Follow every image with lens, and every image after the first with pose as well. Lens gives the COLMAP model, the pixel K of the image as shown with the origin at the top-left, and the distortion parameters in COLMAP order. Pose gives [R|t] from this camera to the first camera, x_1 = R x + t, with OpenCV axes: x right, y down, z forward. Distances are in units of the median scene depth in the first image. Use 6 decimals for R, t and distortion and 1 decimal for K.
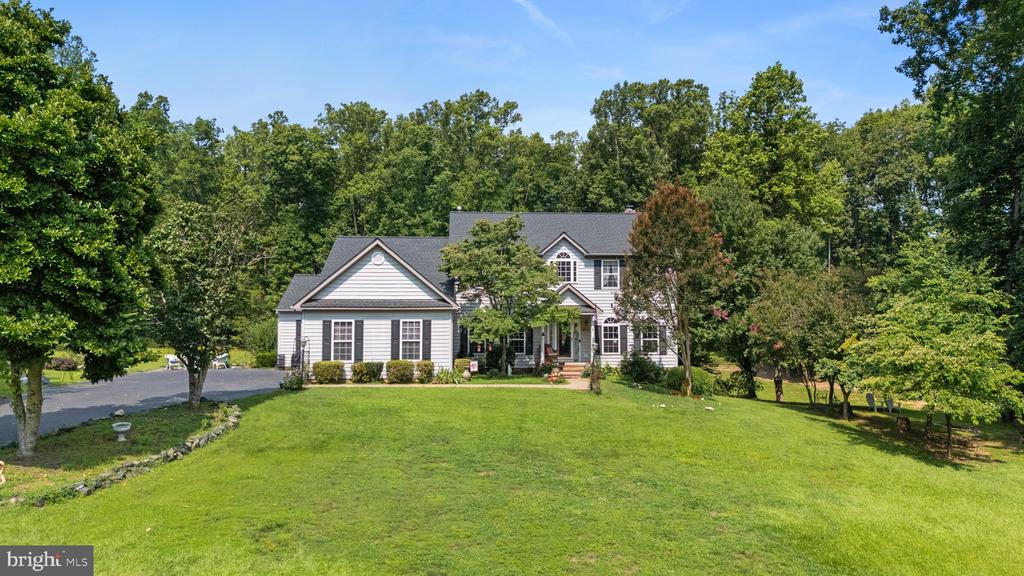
lens RADIAL K [[738.4, 0, 512.0], [0, 738.4, 288.0], [0, 0, 1]] dist [0.088465, -0.123334]
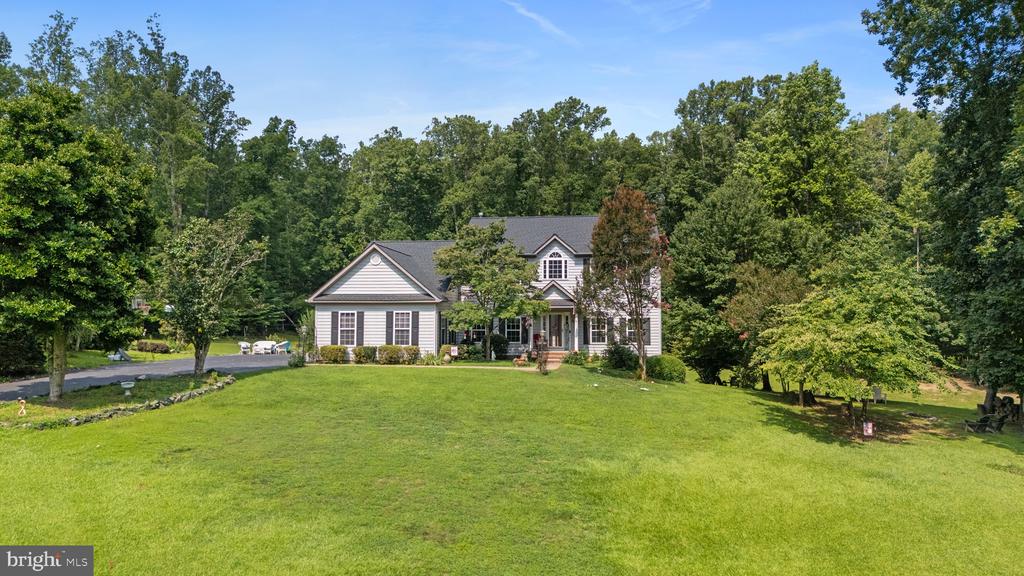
lens RADIAL K [[738.4, 0, 512.0], [0, 738.4, 288.0], [0, 0, 1]] dist [0.088465, -0.123334]
pose [[0.980209, -0.004928, -0.197904, 0.240316], [0.004635, 0.999987, -0.001942, 0.008025], [0.197911, 0.000986, 0.980219, -0.110969]]
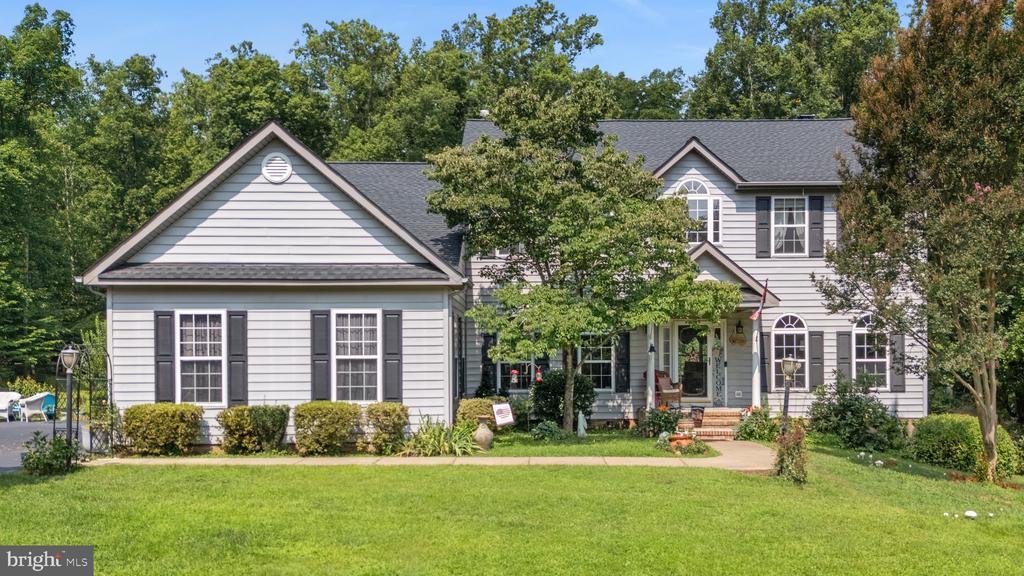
lens RADIAL K [[957.4, 0, 558.5], [0, 957.4, 367.6], [0, 0, 1]] dist [0.055380, -0.091740]
pose [[0.999472, -0.003113, -0.032350, 0.001567], [0.004852, 0.998540, 0.053805, 0.041974], [0.032136, -0.053933, 0.998027, 0.387295]]
